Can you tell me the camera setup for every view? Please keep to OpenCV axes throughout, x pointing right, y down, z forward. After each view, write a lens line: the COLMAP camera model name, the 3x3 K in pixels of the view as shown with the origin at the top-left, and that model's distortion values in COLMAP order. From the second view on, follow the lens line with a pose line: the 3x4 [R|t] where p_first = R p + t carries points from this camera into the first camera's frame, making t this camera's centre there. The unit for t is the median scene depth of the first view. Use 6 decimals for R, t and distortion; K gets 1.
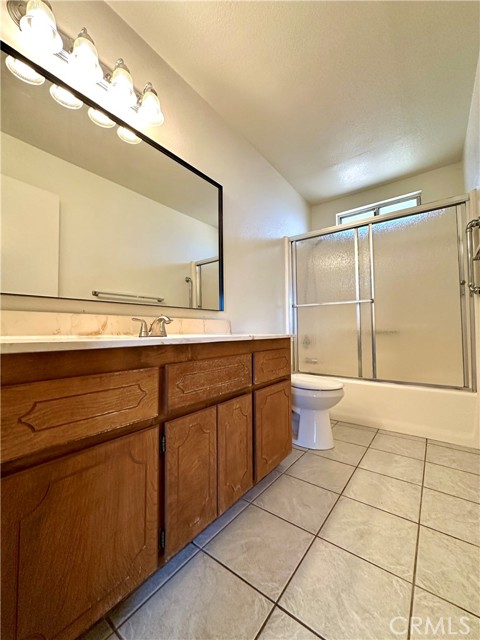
lens RADIAL K [[255.3, 0, 242.3], [0, 255.3, 320.2], [0, 0, 1]] dist [-0.002764, 0.001100]
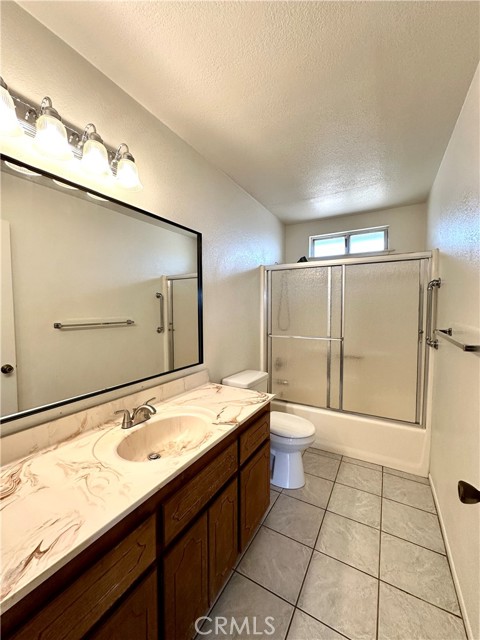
lens RADIAL K [[255.3, 0, 241.8], [0, 255.3, 318.9], [0, 0, 1]] dist [-0.002764, 0.001100]
pose [[0.991356, 0.001549, 0.131188, -0.056636], [-0.012515, 0.996487, 0.082803, -0.303705], [-0.130599, -0.083729, 0.987893, 0.011931]]
